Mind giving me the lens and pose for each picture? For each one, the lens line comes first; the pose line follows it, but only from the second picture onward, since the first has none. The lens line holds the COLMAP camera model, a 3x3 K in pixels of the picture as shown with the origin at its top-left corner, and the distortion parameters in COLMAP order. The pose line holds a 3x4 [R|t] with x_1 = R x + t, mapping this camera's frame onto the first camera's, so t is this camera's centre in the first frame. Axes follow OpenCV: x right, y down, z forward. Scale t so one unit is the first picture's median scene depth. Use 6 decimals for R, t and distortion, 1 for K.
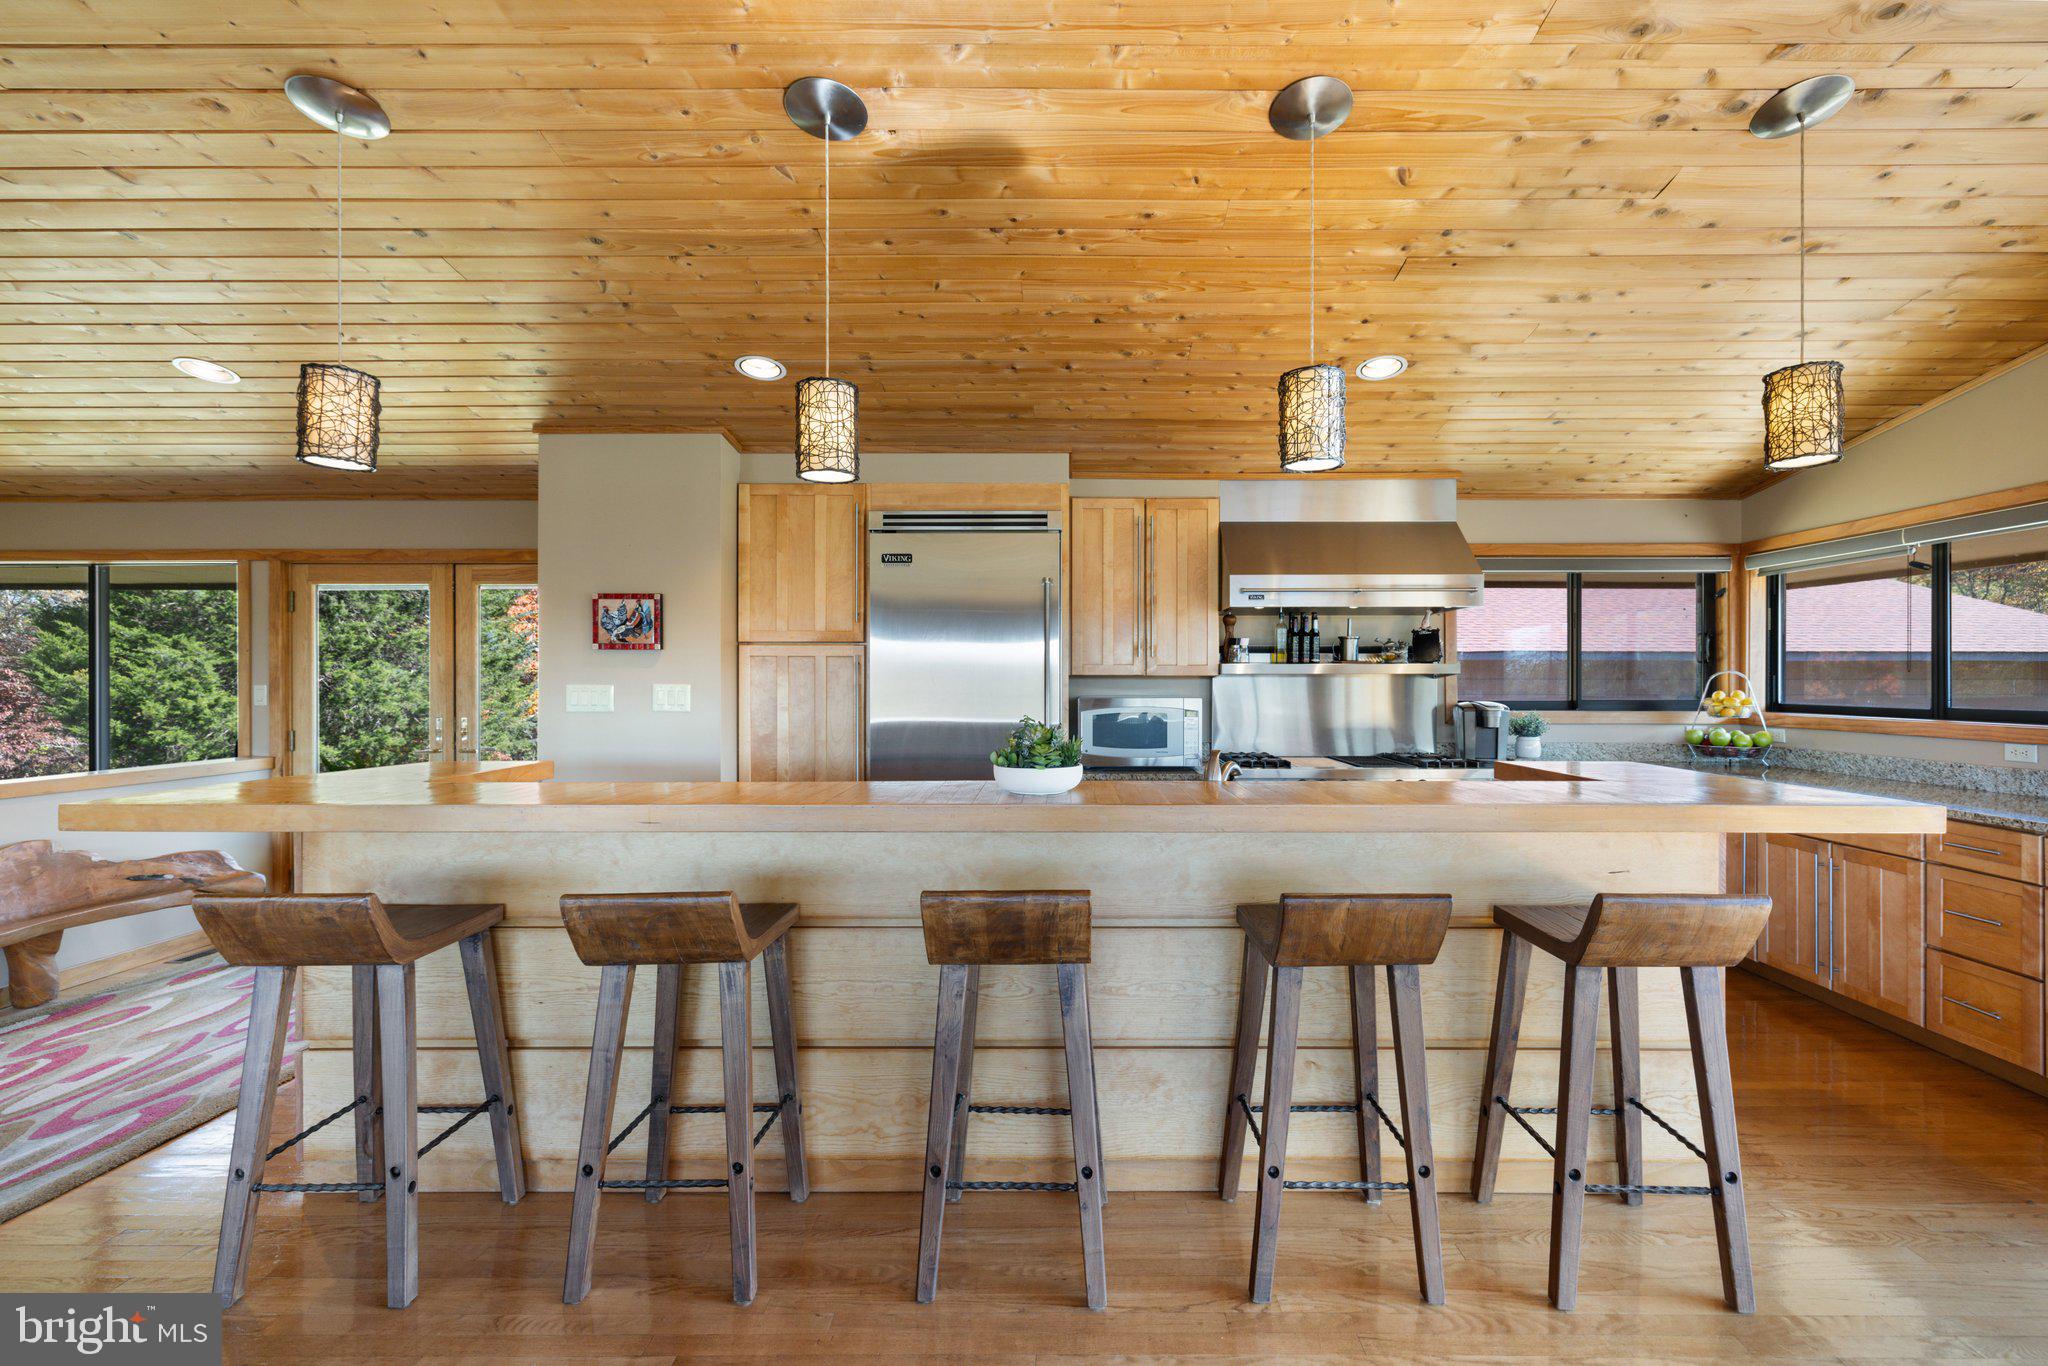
lens RADIAL K [[863.4, 0, 1037.2], [0, 863.4, 679.8], [0, 0, 1]] dist [0.001565, 0.000222]
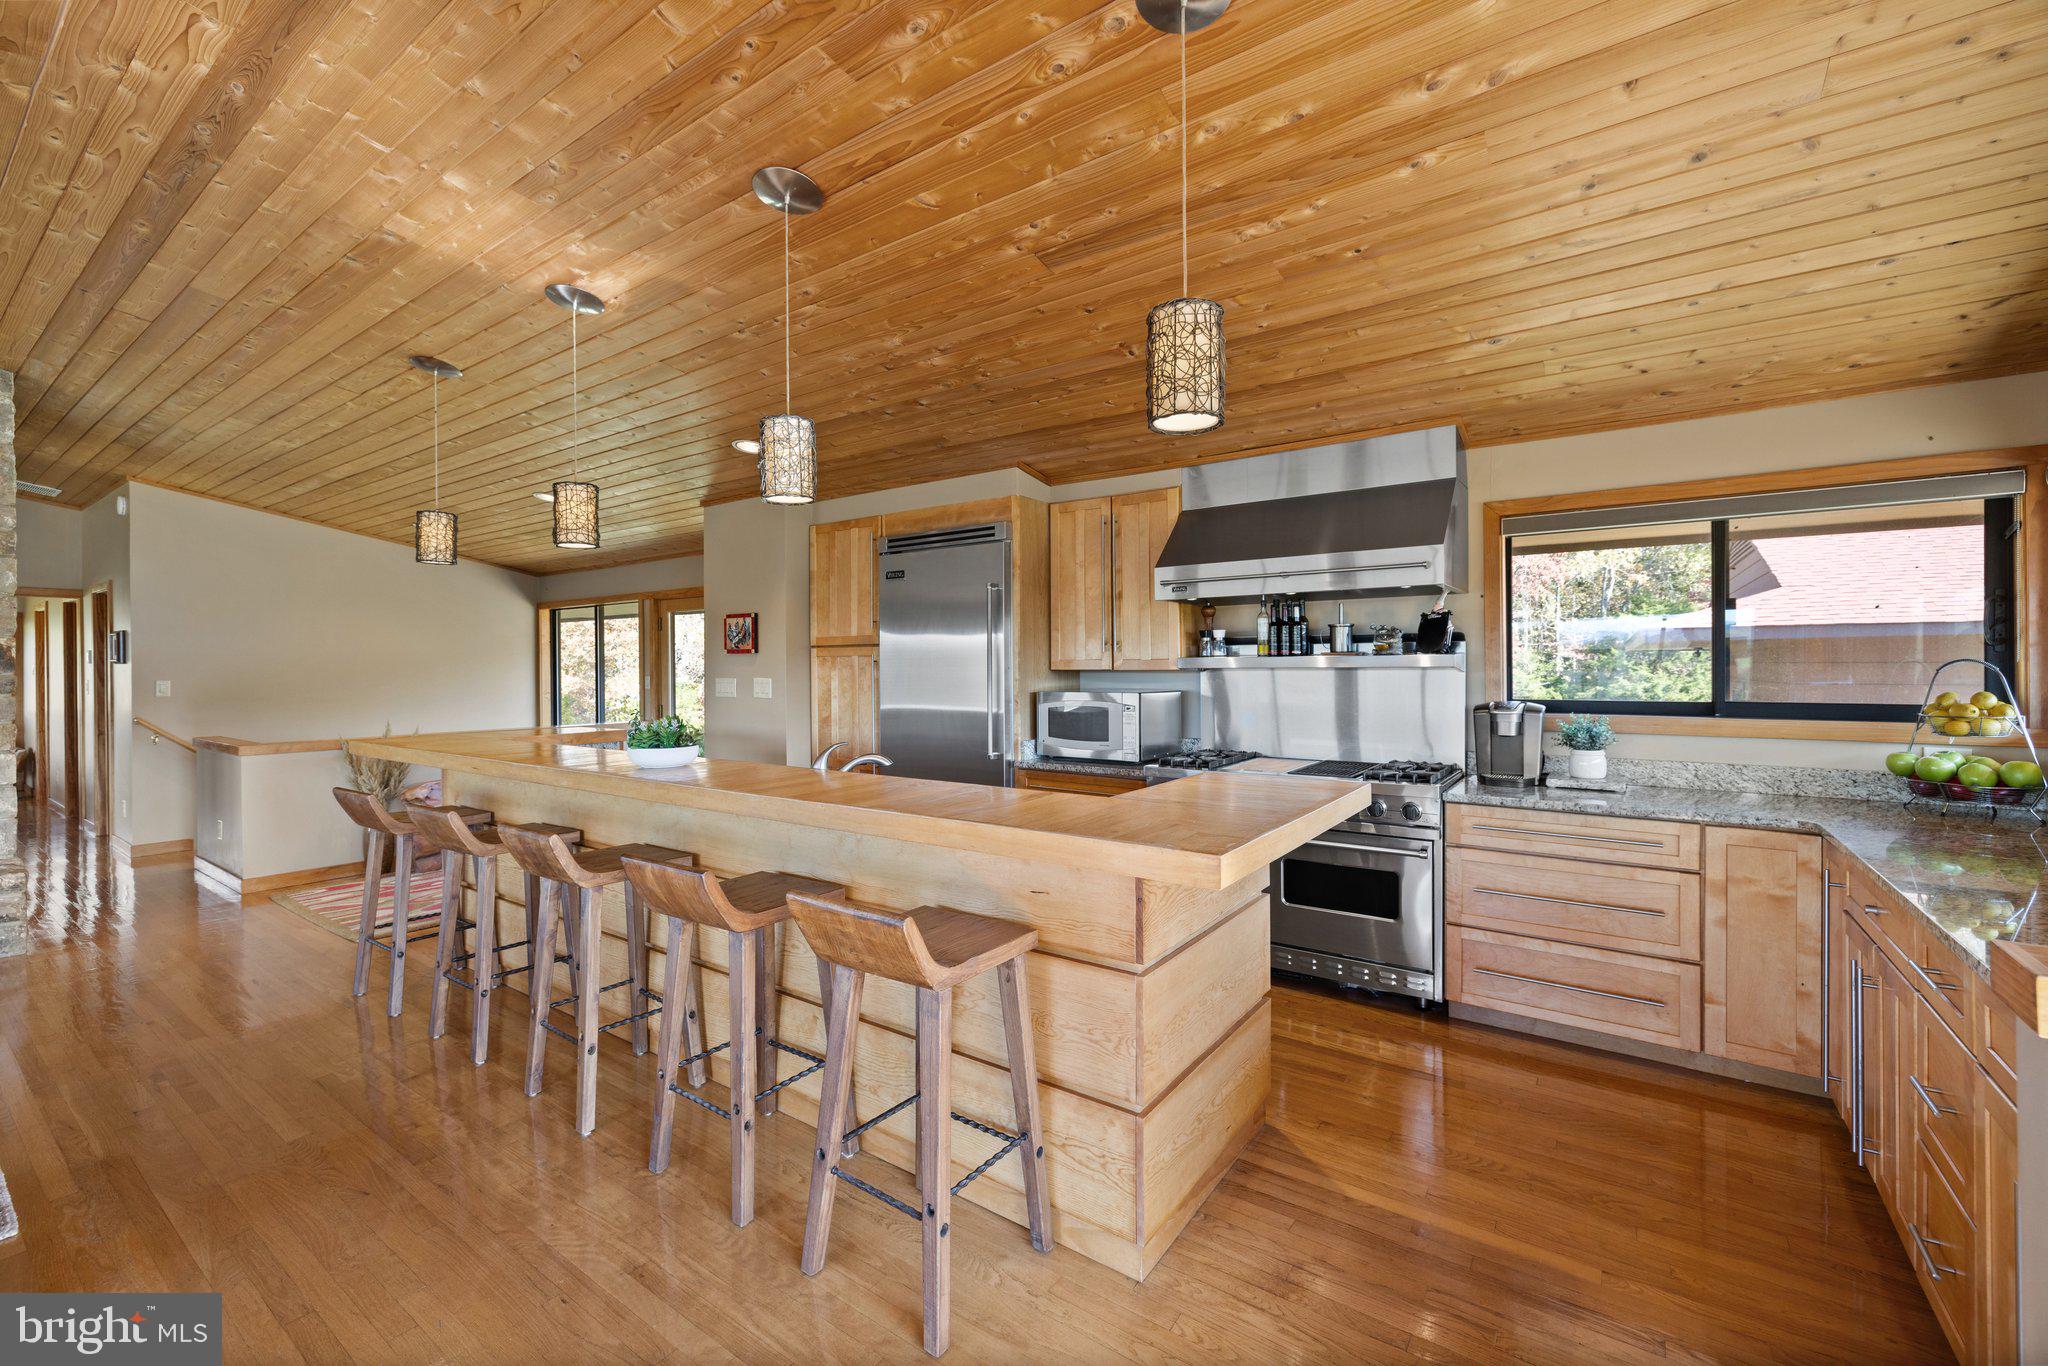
lens RADIAL K [[834.6, 0, 1023.3], [0, 834.6, 664.7], [0, 0, 1]] dist [-0.001342, -0.000138]
pose [[0.822546, -0.005522, -0.568672, 0.639600], [0.006693, 0.999978, -0.000029, -0.012796], [0.568659, -0.003783, 0.822564, 0.135544]]
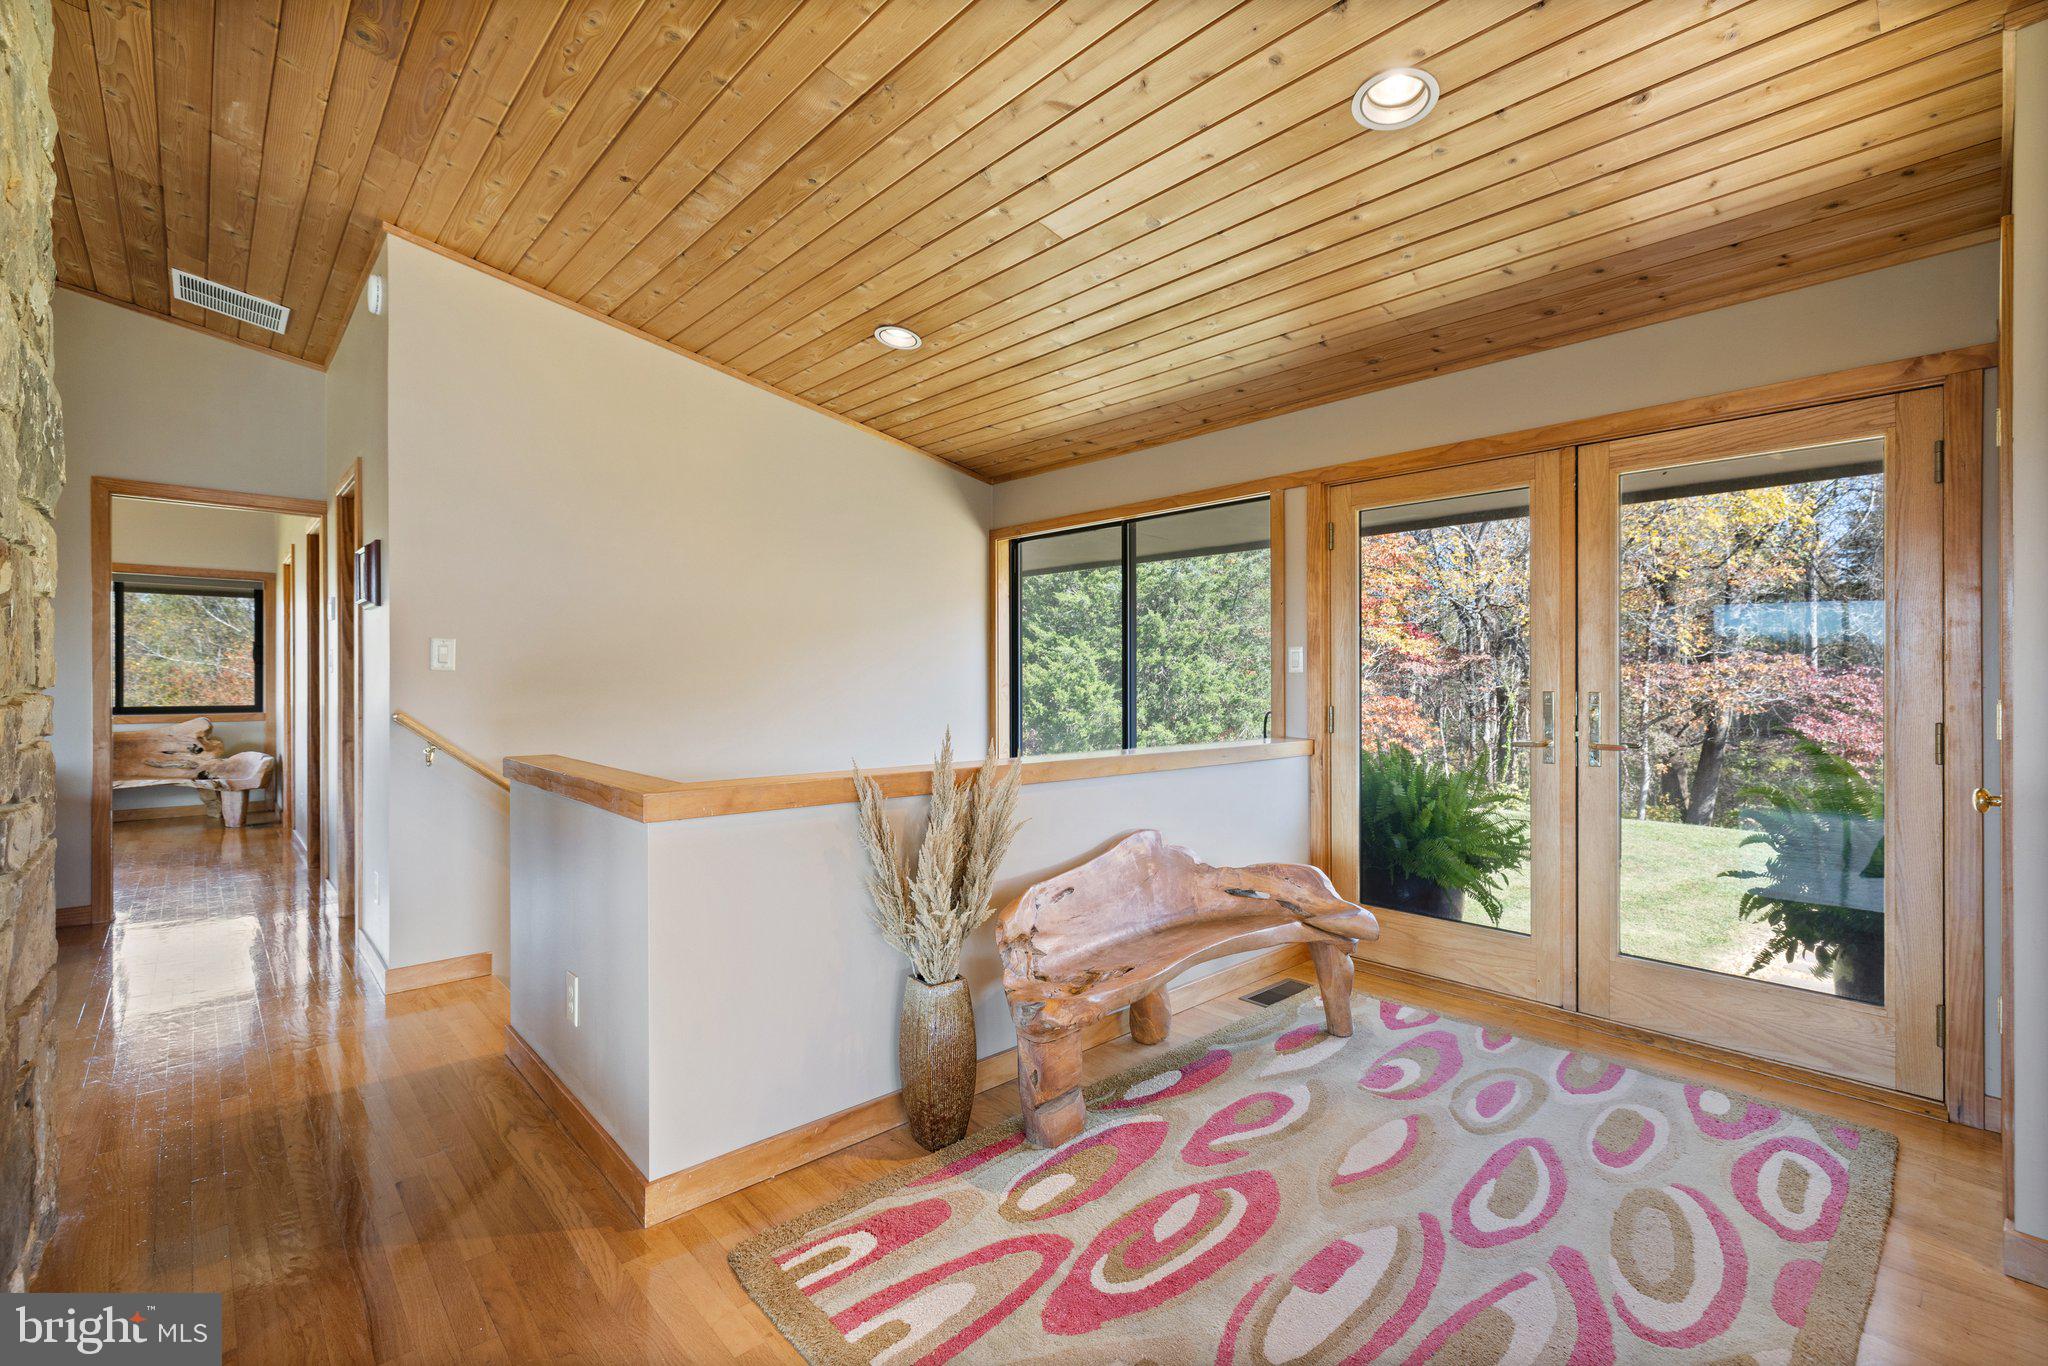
lens RADIAL K [[863.4, 0, 1037.2], [0, 863.4, 679.8], [0, 0, 1]] dist [0.001565, 0.000222]
pose [[0.706304, 0.002799, -0.707903, -0.580709], [-0.003196, 0.999995, 0.000765, 0.041335], [0.707902, 0.001722, 0.706309, 0.320931]]
